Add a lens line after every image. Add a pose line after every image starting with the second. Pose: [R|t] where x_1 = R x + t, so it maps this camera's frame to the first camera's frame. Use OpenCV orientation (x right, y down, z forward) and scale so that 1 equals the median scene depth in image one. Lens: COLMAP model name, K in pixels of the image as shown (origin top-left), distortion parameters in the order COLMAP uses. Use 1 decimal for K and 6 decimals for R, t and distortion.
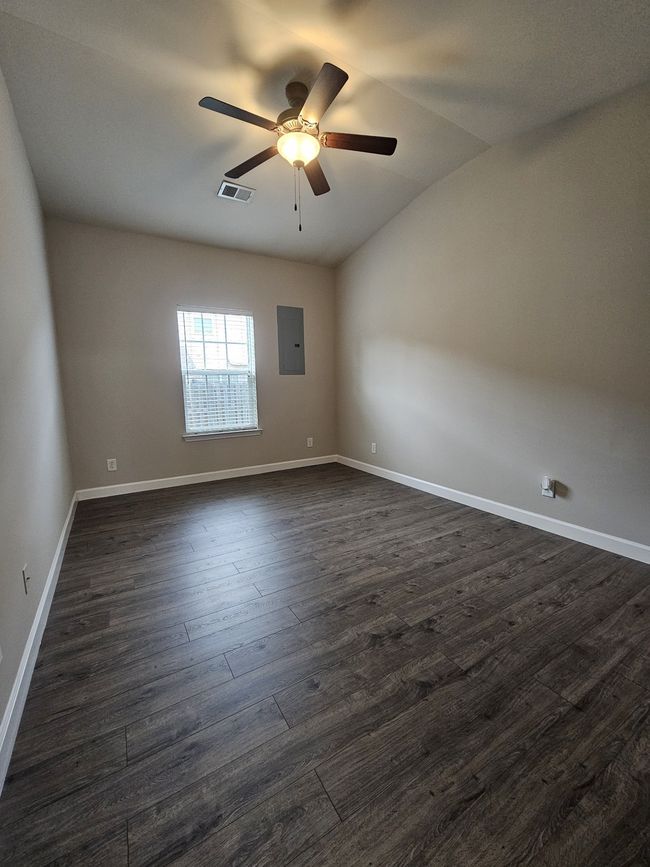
lens RADIAL K [[353.5, 0, 326.2], [0, 353.5, 435.4], [0, 0, 1]] dist [-0.003016, 0.000087]
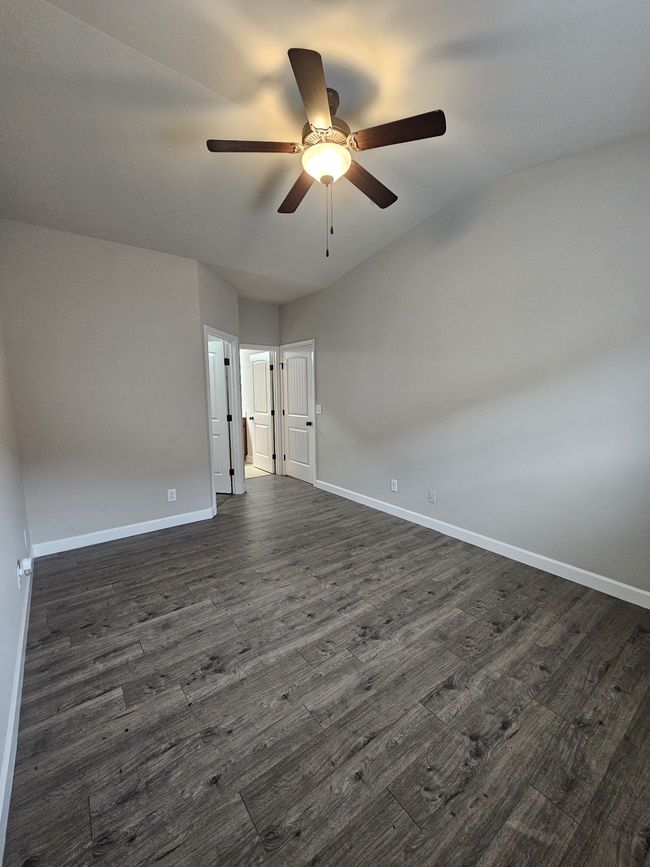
lens RADIAL K [[353.5, 0, 326.2], [0, 353.5, 435.4], [0, 0, 1]] dist [-0.003016, 0.000087]
pose [[-0.994335, 0.035421, -0.100212, 0.026775], [0.006512, 0.961368, 0.275189, -0.333261], [0.106088, 0.272978, -0.956153, 1.629168]]
